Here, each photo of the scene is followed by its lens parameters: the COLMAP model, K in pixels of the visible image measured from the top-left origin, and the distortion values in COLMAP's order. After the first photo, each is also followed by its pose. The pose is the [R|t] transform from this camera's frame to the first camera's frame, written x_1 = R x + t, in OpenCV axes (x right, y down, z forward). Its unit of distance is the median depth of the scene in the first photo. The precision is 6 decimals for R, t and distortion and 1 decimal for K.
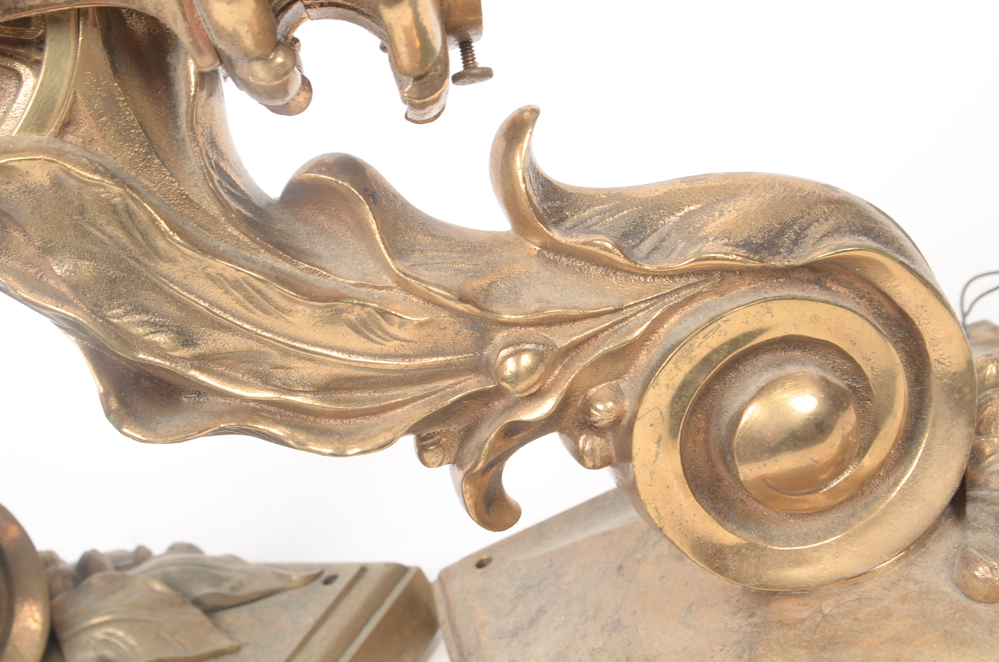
lens RADIAL K [[1309.0, 0, 495.0], [0, 1309.0, 328.8], [0, 0, 1]] dist [-0.016470, 0.000000]
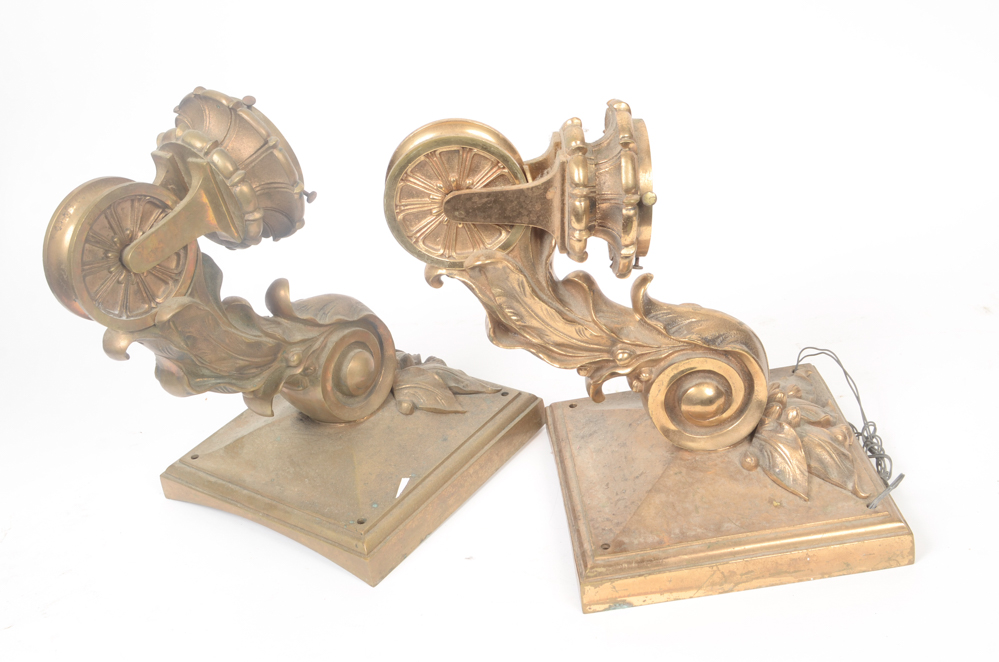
lens RADIAL K [[1309.0, 0, 496.8], [0, 1309.0, 332.6], [0, 0, 1]] dist [-0.016470, 0.000000]
pose [[0.962668, 0.269722, 0.022821, -0.340812], [-0.270079, 0.951446, 0.147676, -0.386078], [0.018118, -0.148326, 0.988773, -1.971061]]
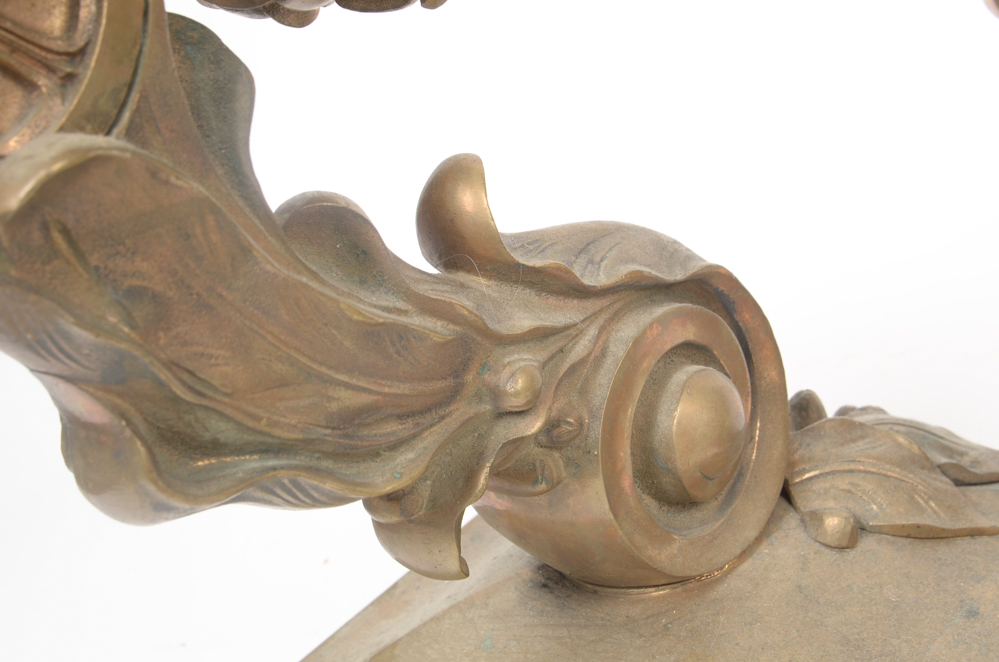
lens RADIAL K [[1309.0, 0, 499.9], [0, 1309.0, 334.9], [0, 0, 1]] dist [-0.016470, 0.000000]
pose [[0.973497, 0.175182, -0.147022, -0.597217], [-0.169803, 0.984285, 0.048473, 0.192952], [0.153203, -0.022223, 0.987945, 0.162982]]
